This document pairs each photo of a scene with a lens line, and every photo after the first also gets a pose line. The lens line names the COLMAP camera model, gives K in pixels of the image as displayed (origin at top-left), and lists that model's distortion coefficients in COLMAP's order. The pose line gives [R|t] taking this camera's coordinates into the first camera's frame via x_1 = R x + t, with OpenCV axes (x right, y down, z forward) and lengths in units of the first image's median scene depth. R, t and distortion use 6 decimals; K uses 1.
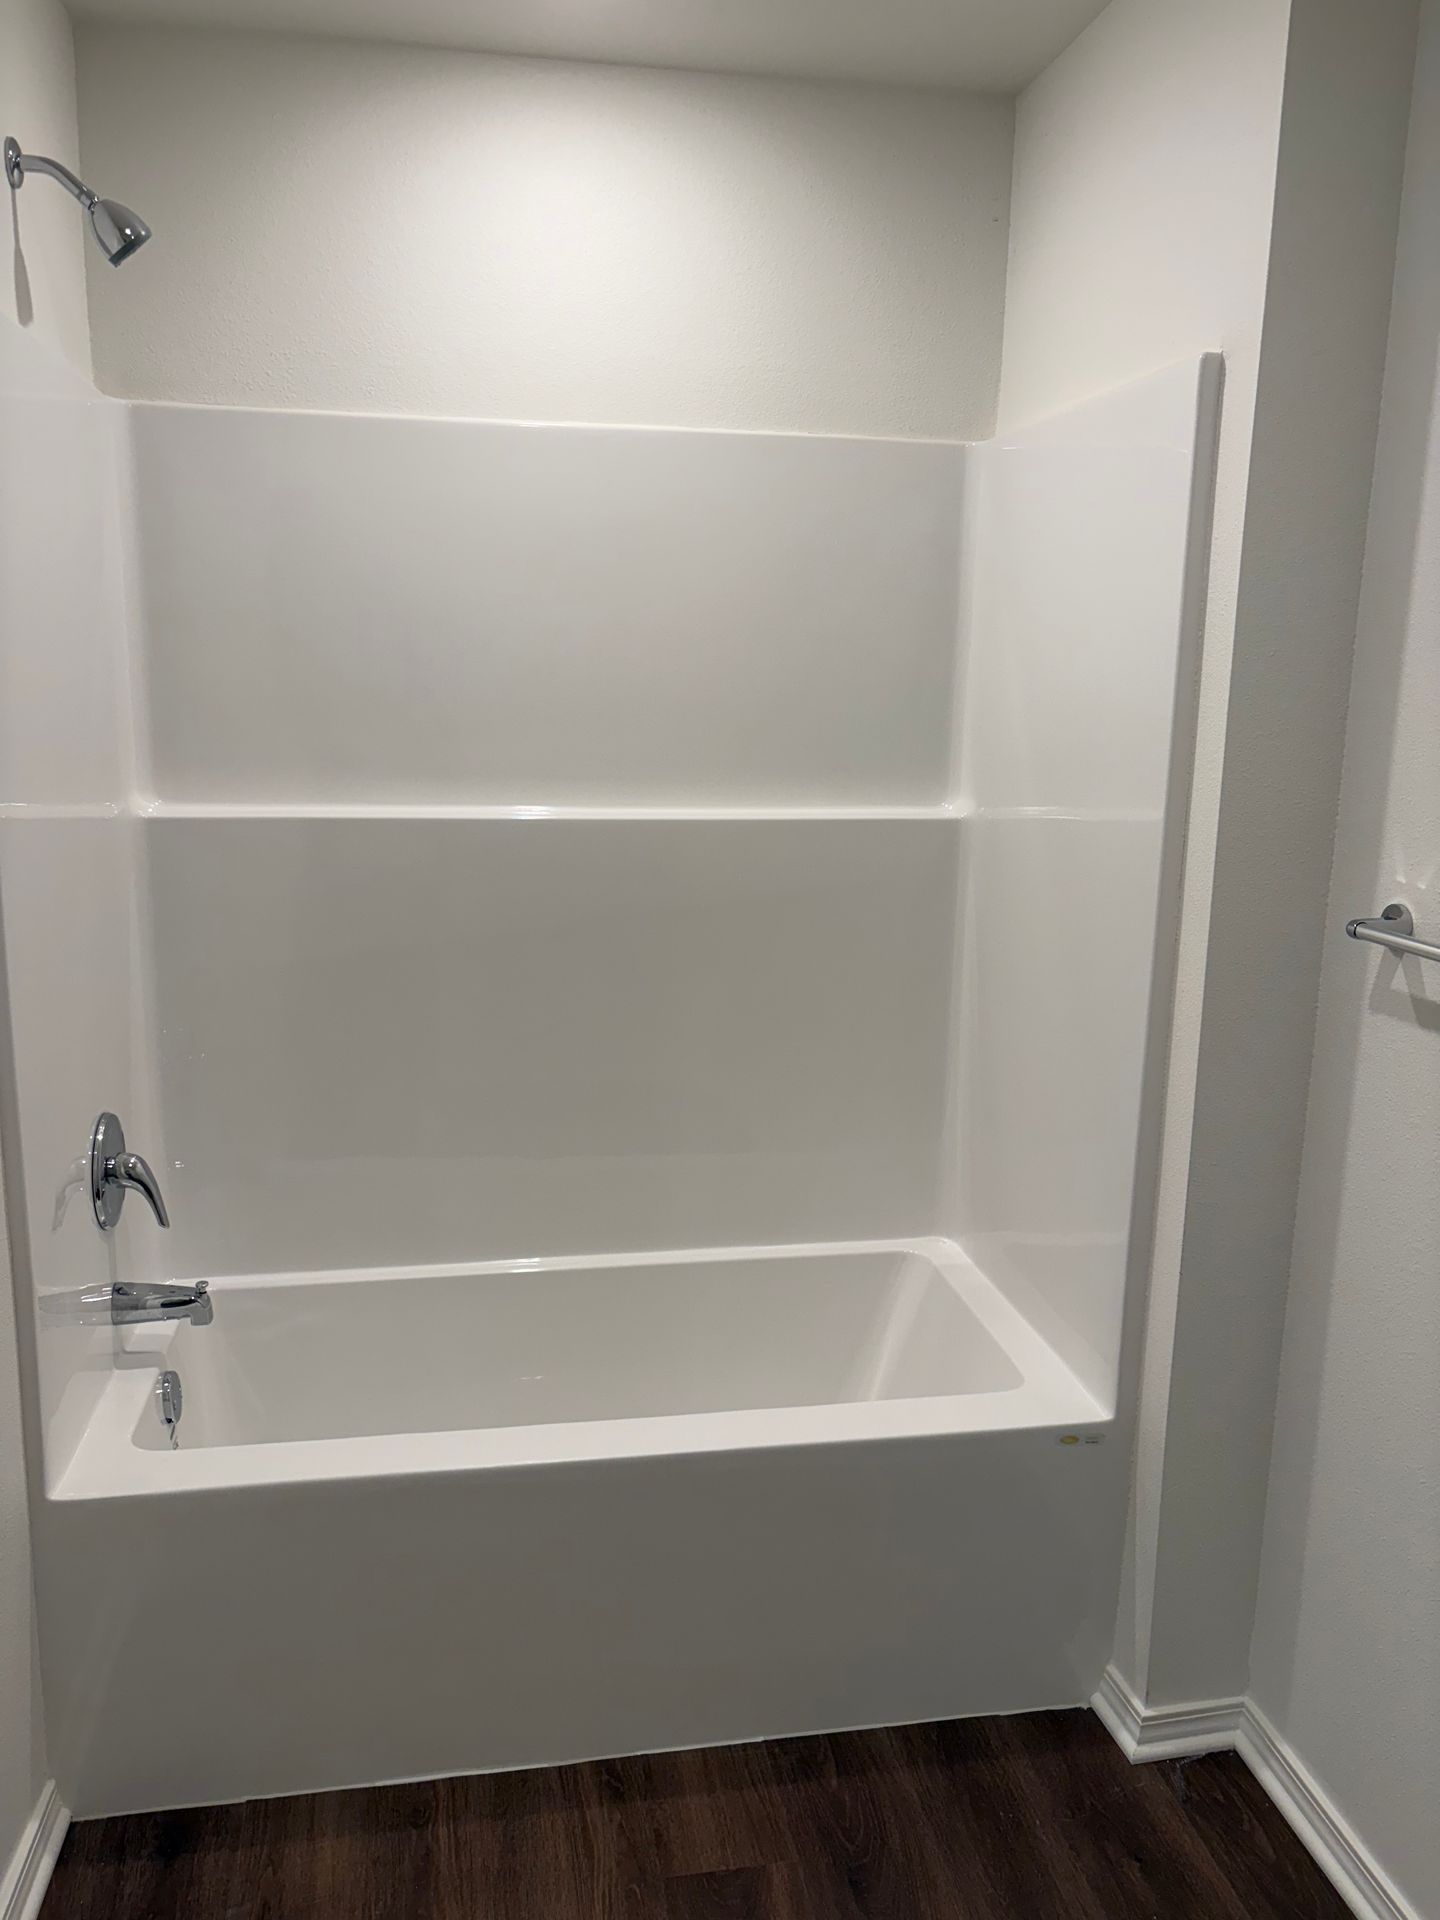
lens RADIAL K [[1454.4, 0, 720.0], [0, 1454.4, 952.2], [0, 0, 1]] dist [0.073651, -0.040653]
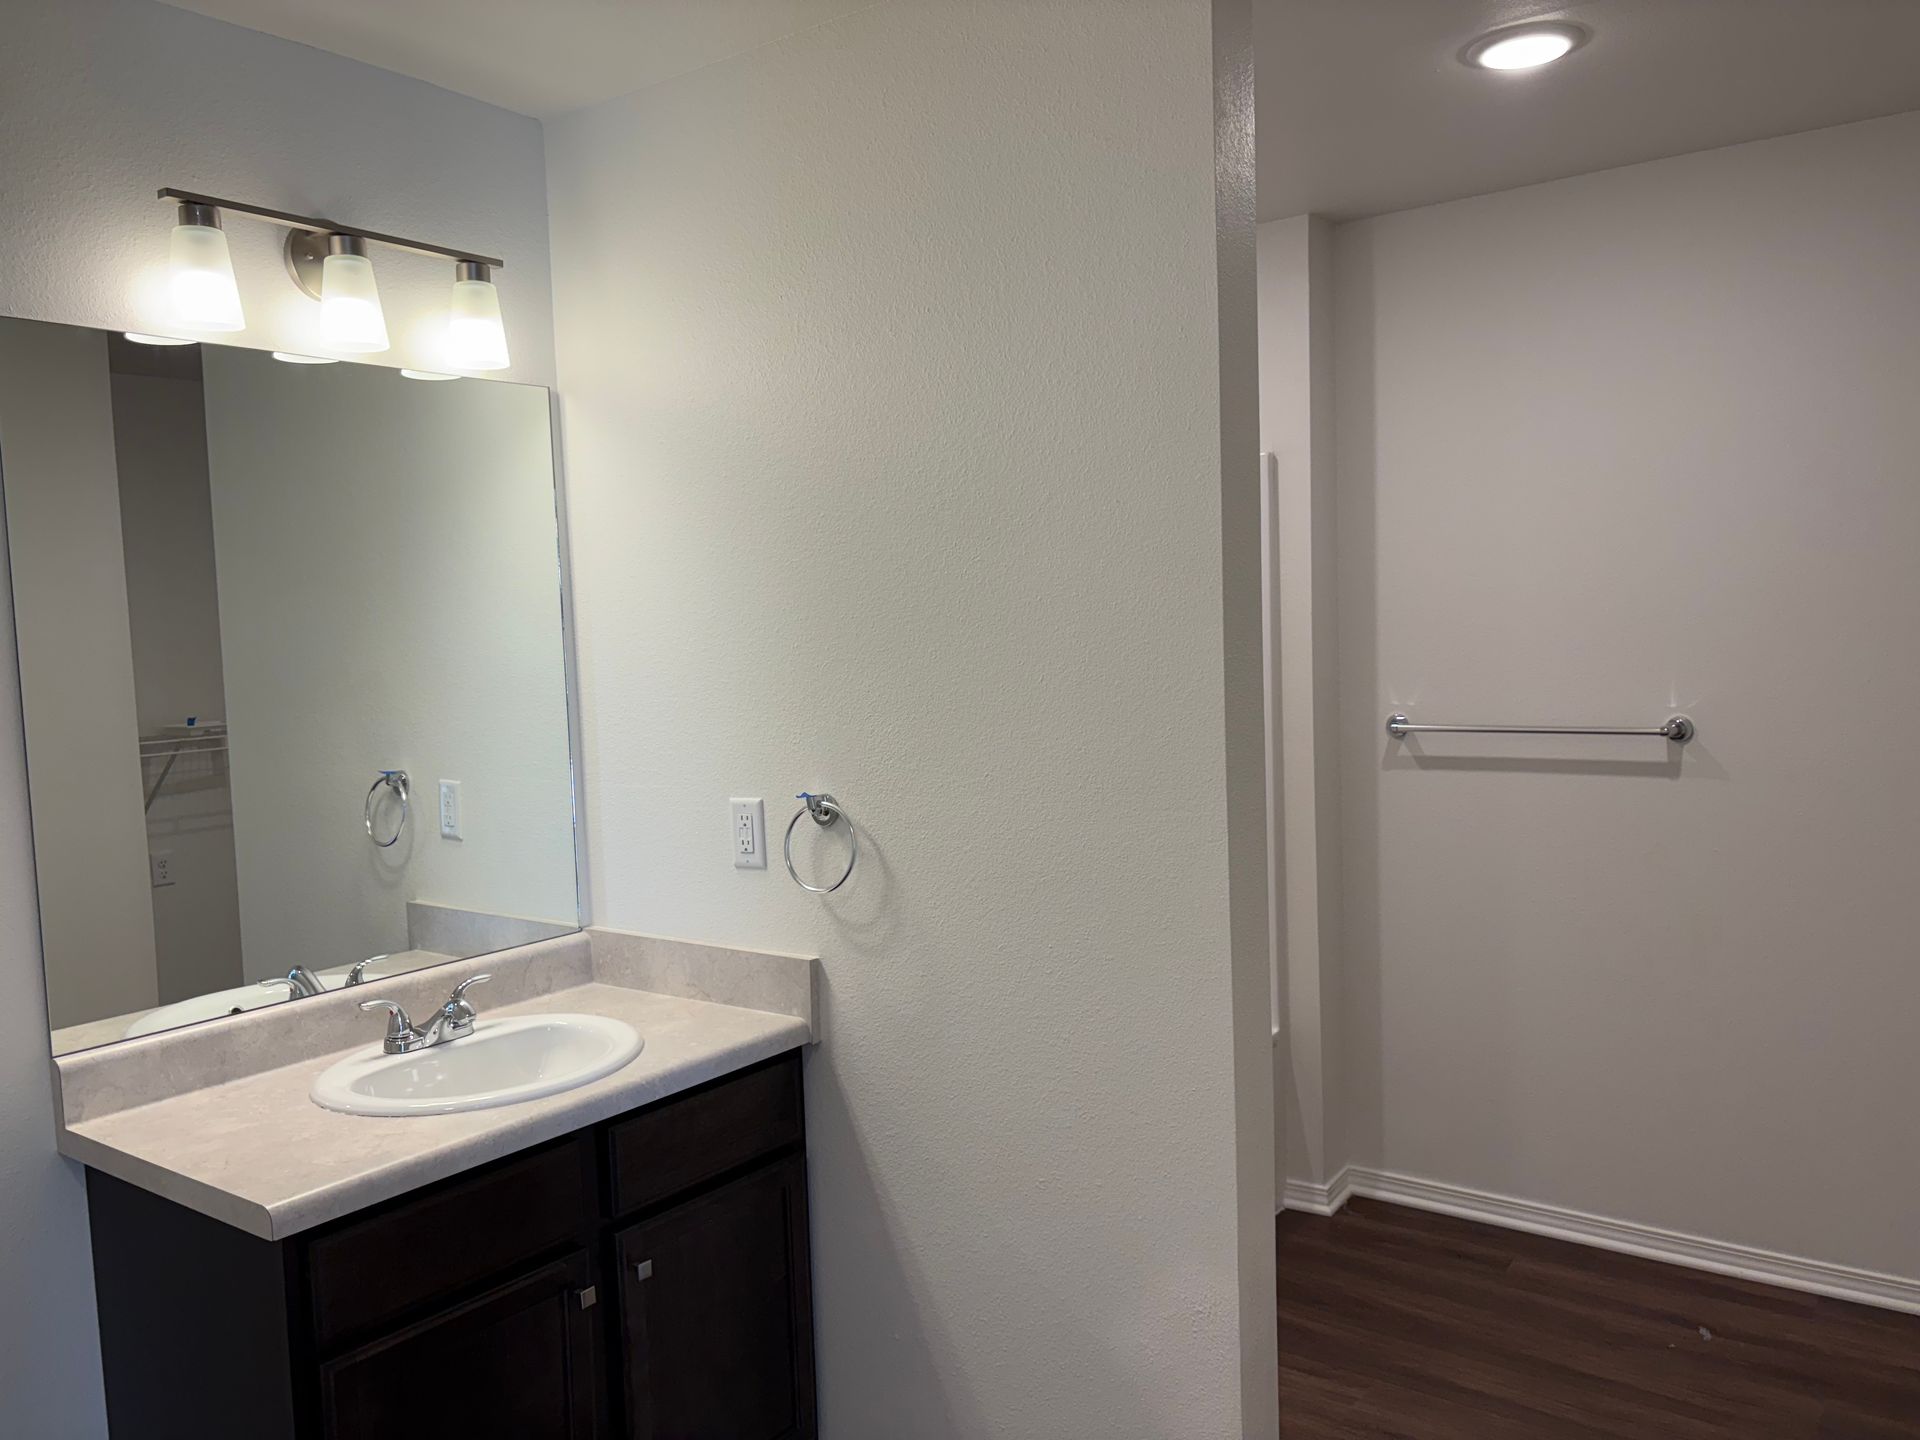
lens RADIAL K [[1454.4, 0, 962.9], [0, 1454.4, 726.6], [0, 0, 1]] dist [0.073651, -0.040653]
pose [[0.718497, -0.092714, 0.689323, -1.360289], [0.178744, 0.982403, -0.054175, -0.013028], [-0.672170, 0.162137, 0.722426, -0.077111]]
